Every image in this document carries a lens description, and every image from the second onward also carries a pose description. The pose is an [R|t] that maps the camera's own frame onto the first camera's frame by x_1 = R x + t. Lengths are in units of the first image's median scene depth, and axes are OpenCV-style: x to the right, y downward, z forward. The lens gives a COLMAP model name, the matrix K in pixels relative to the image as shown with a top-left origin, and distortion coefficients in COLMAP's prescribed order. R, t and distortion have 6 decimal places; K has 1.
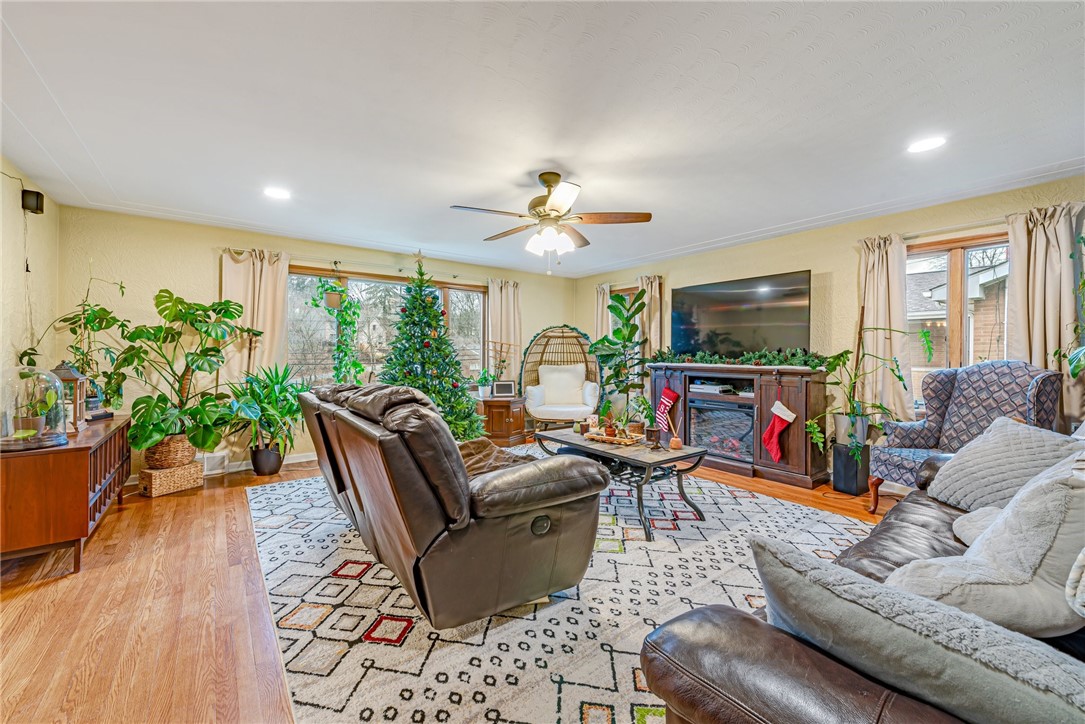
lens RADIAL K [[432.7, 0, 553.3], [0, 432.7, 350.6], [0, 0, 1]] dist [0.014143, -0.003373]
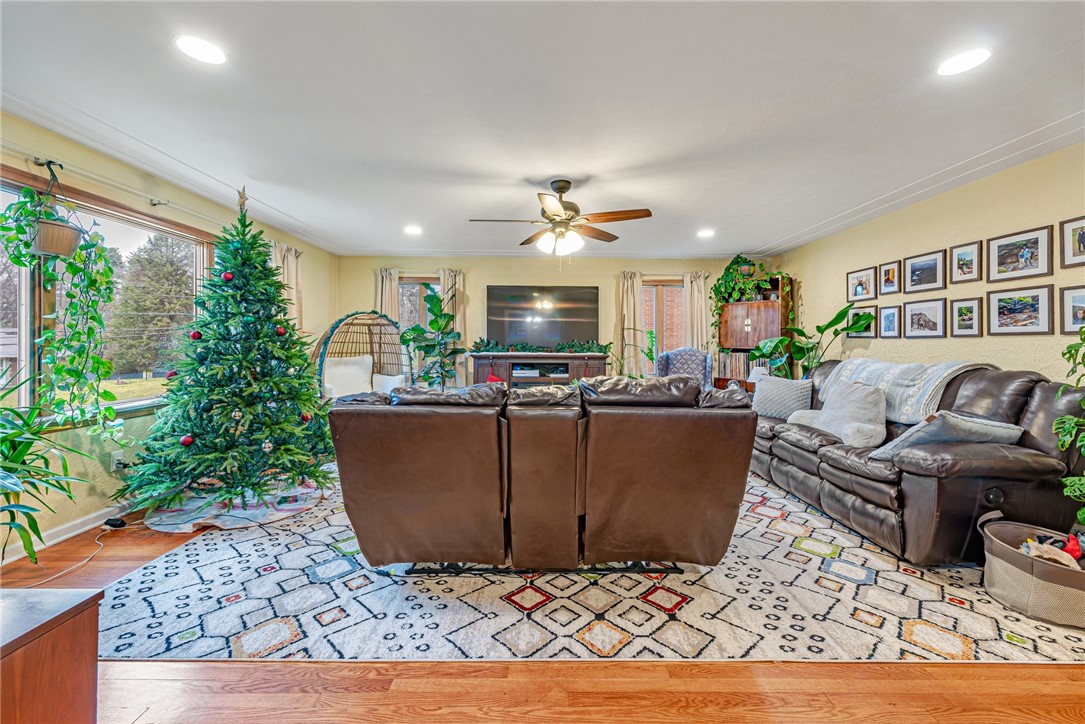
lens RADIAL K [[432.7, 0, 534.7], [0, 432.7, 345.4], [0, 0, 1]] dist [0.014143, -0.003373]
pose [[0.602328, -0.003817, 0.798240, -0.909860], [-0.009745, 0.999879, 0.012134, -0.006071], [-0.798189, -0.015088, 0.602218, 0.382575]]
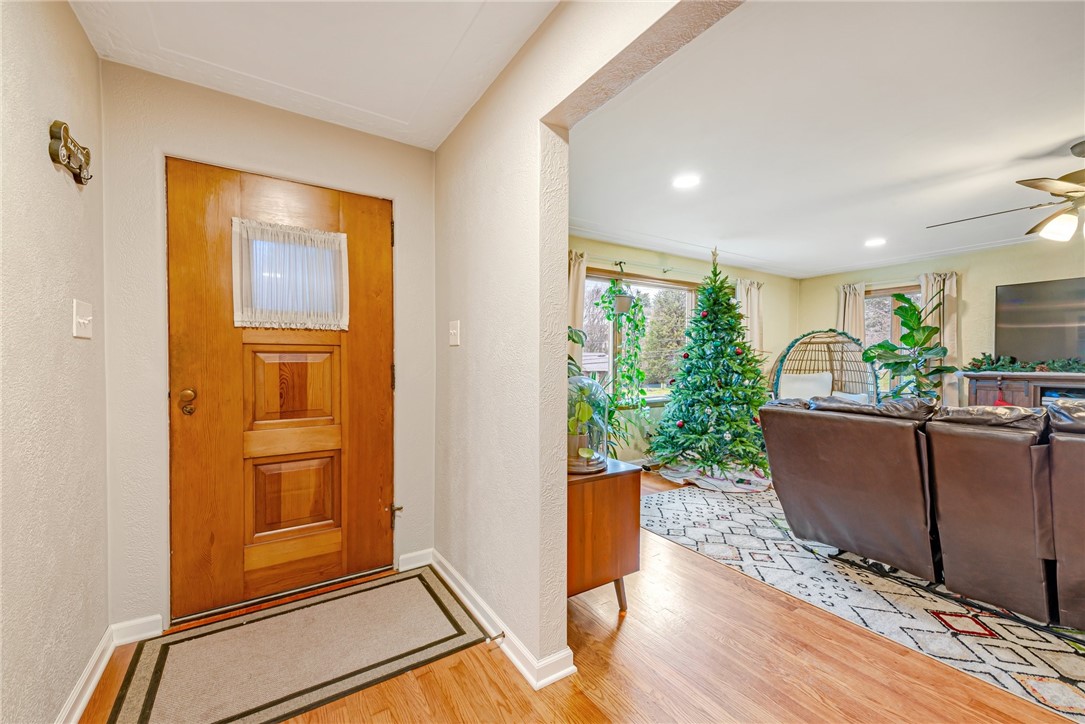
lens RADIAL K [[432.7, 0, 546.3], [0, 432.7, 365.0], [0, 0, 1]] dist [0.014143, -0.003373]
pose [[0.997802, -0.001382, -0.066254, -0.956446], [0.002599, 0.999829, 0.018295, -0.005747], [0.066218, -0.018427, 0.997635, 0.099044]]
